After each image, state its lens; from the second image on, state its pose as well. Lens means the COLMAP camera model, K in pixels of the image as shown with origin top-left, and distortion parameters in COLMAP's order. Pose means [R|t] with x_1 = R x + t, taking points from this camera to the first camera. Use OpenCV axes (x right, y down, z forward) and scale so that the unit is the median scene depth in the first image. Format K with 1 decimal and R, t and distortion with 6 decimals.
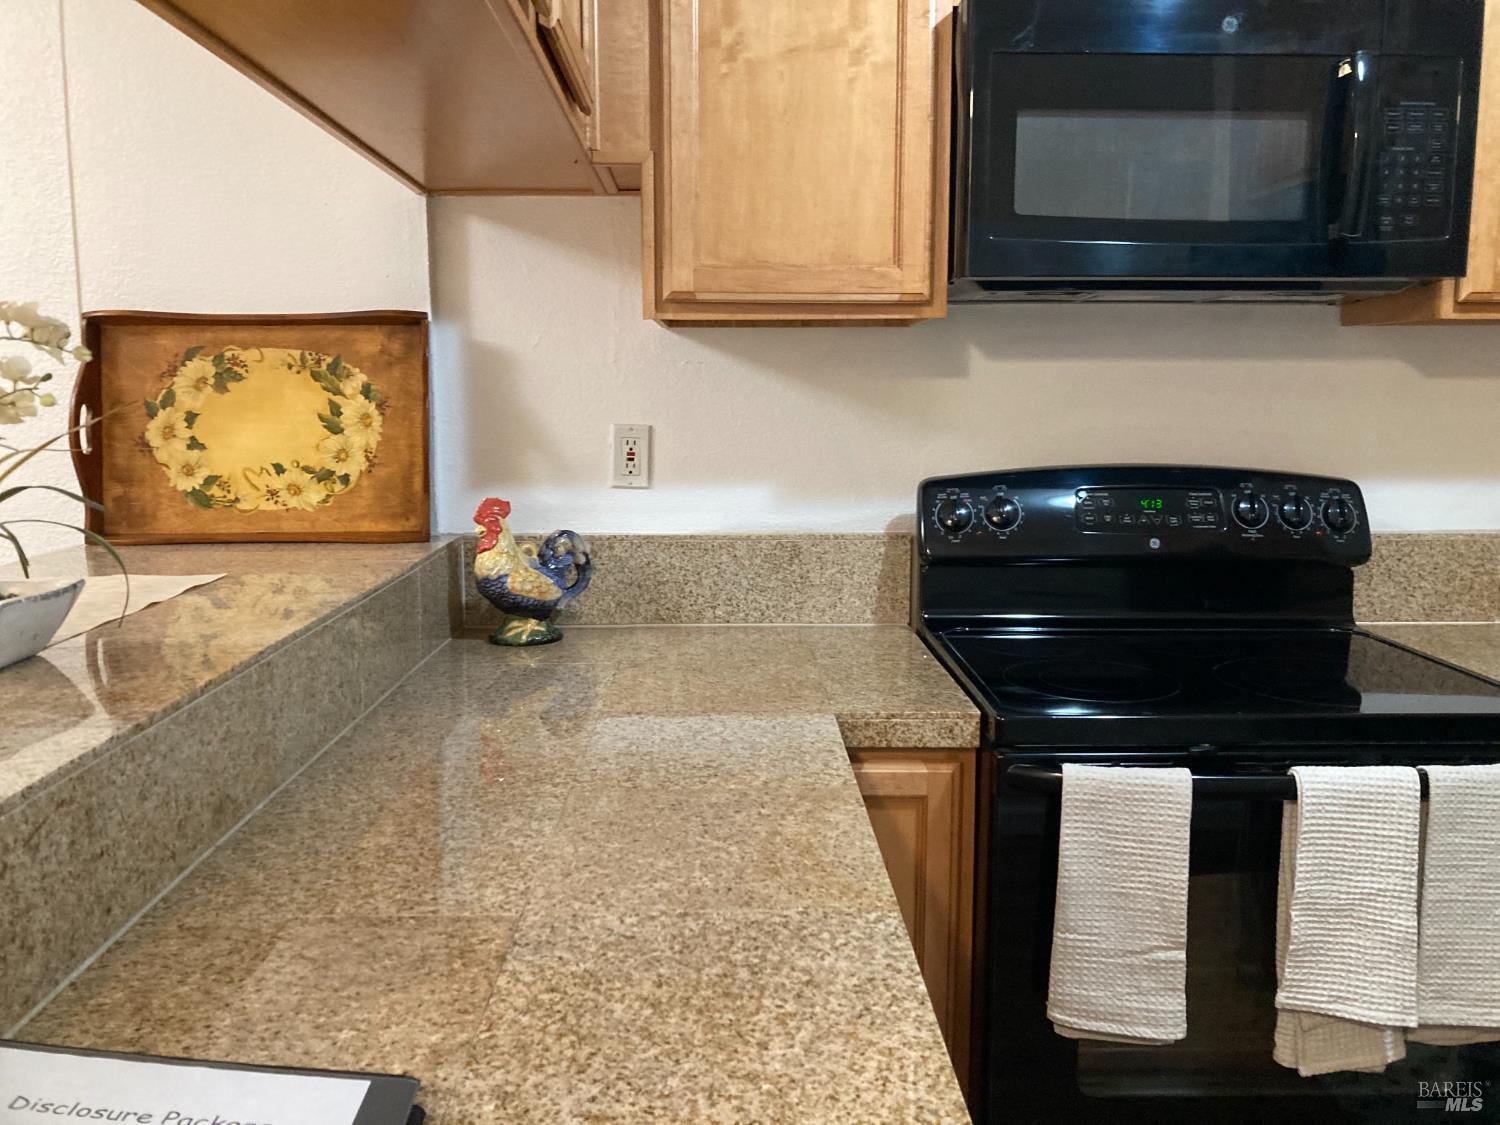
lens RADIAL K [[1268.2, 0, 747.8], [0, 1268.2, 546.5], [0, 0, 1]] dist [0.038457, -0.018621]
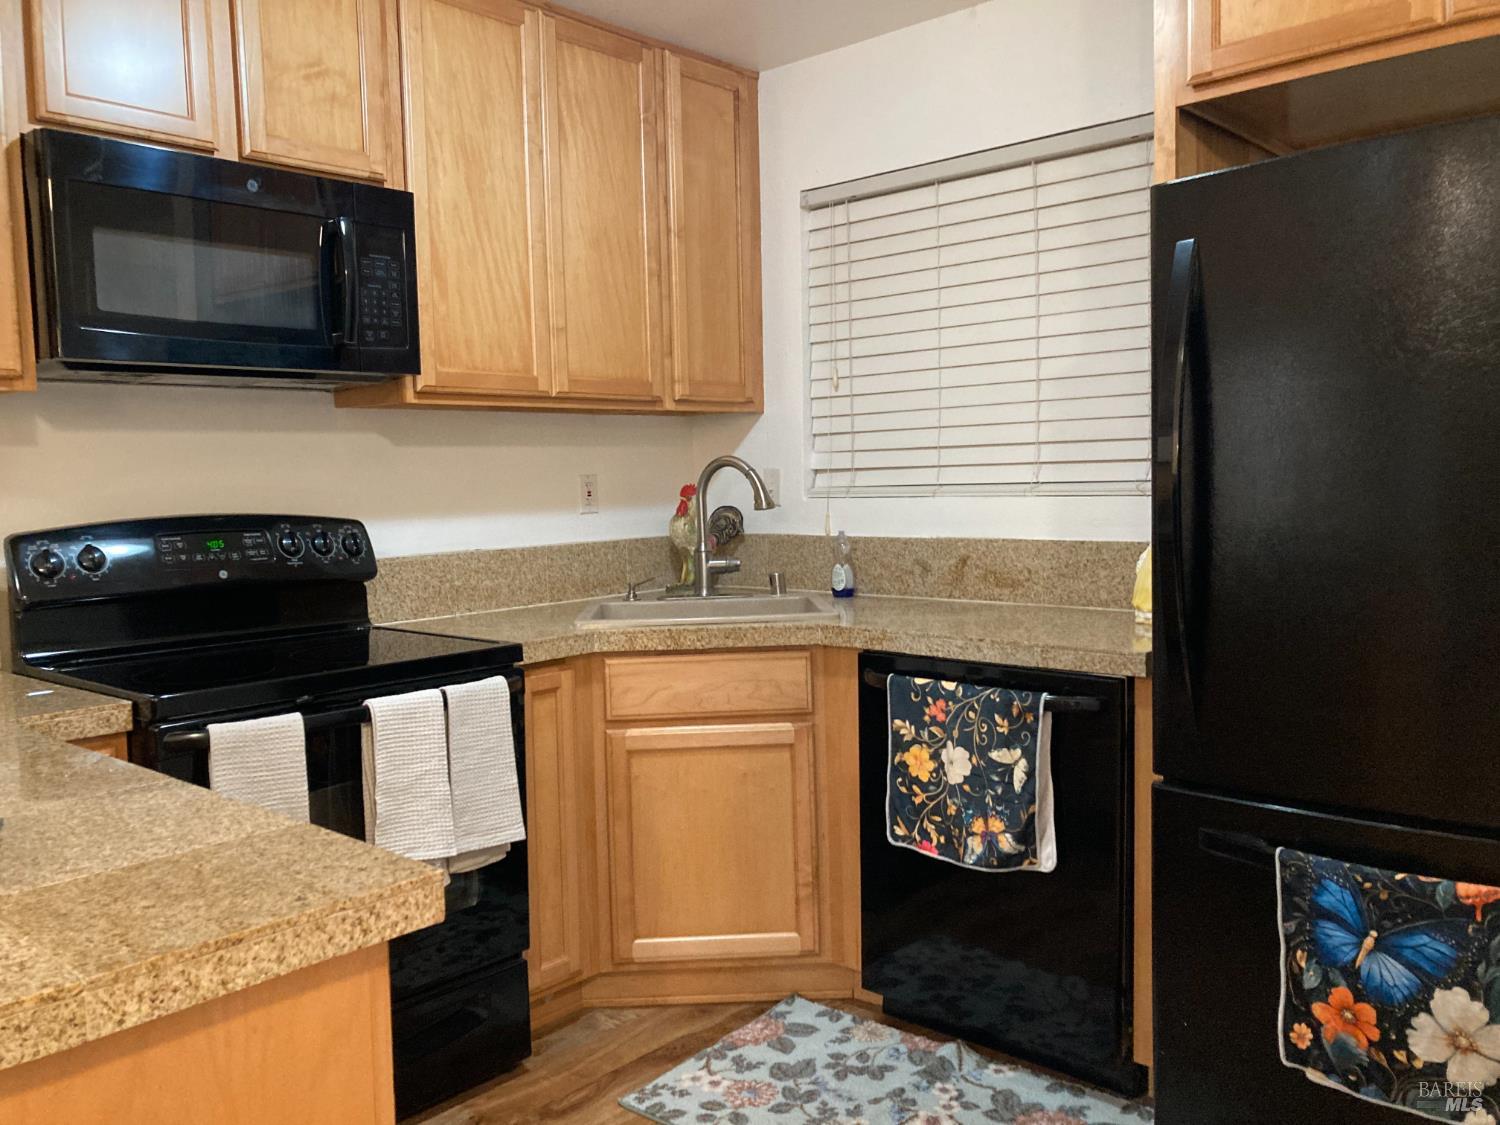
lens RADIAL K [[1217.5, 0, 750.0], [0, 1217.5, 562.5], [0, 0, 1]] dist [-0.008131, -0.009759]
pose [[0.694037, -0.071998, 0.716330, -0.178654], [0.109397, 0.993979, -0.006088, 0.049943], [-0.711579, 0.082590, 0.697735, -0.210479]]
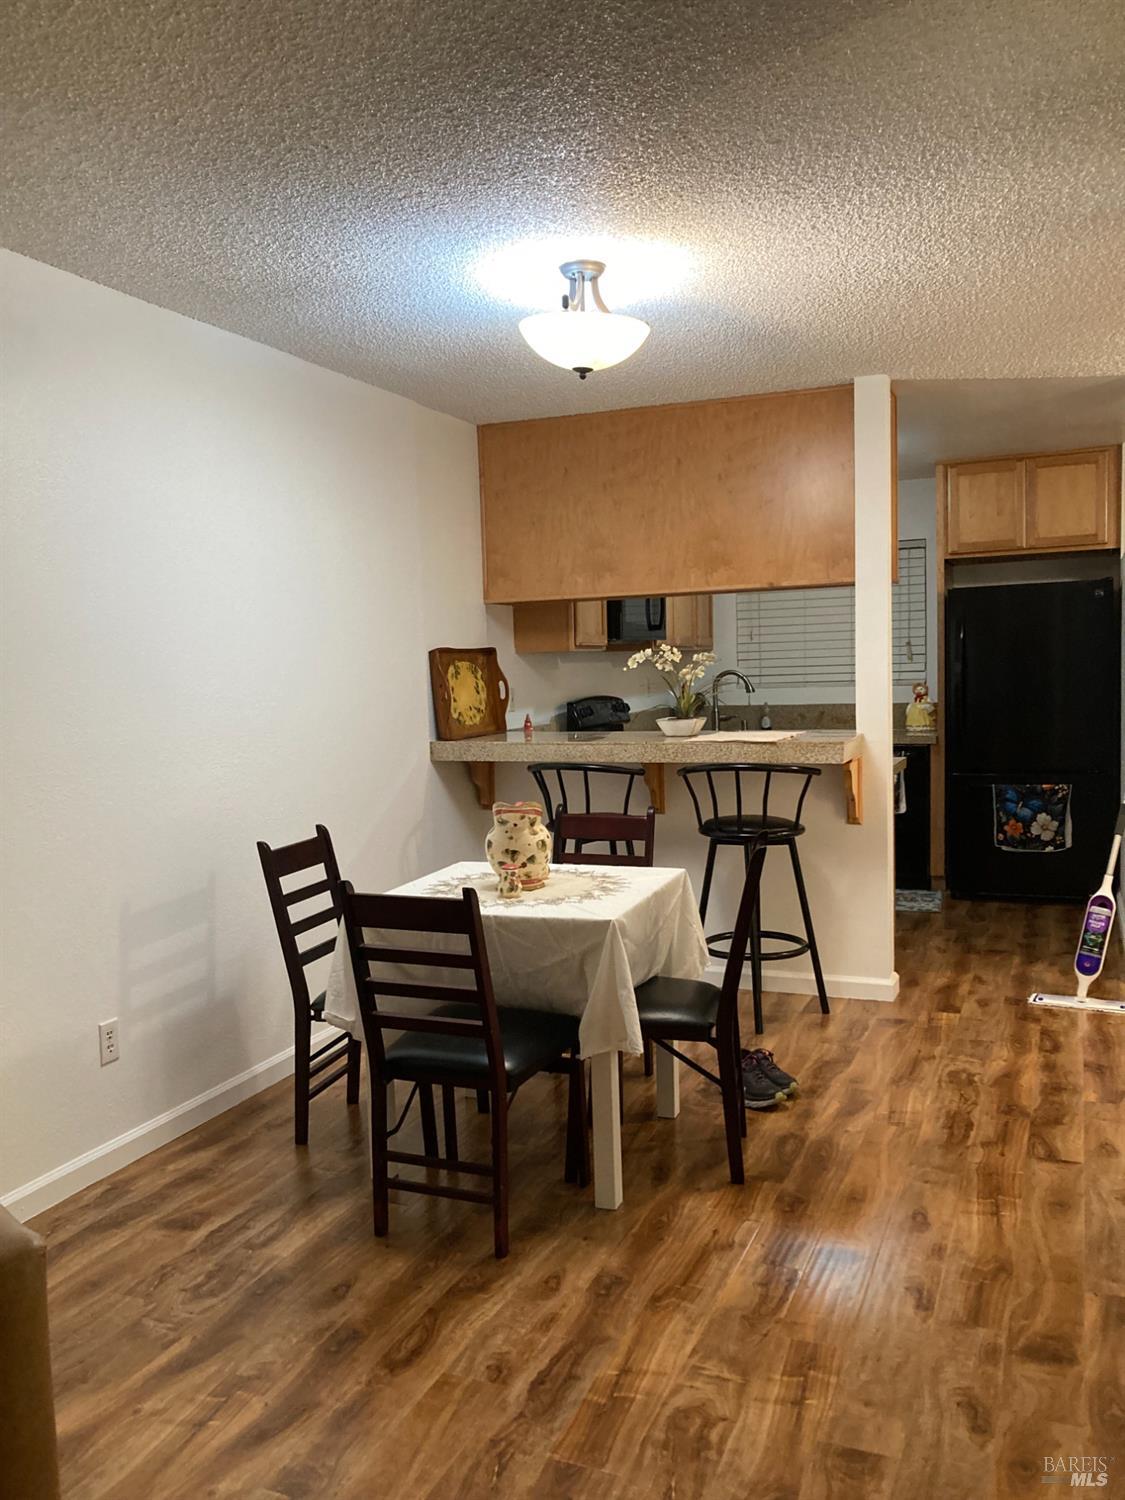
lens RADIAL K [[1217.5, 0, 562.5], [0, 1217.5, 750.0], [0, 0, 1]] dist [-0.008131, -0.009759]
pose [[0.425809, -0.078692, 0.901385, -2.530894], [0.130501, 0.991136, 0.024880, -0.014746], [-0.895353, 0.107038, 0.432304, -0.218940]]
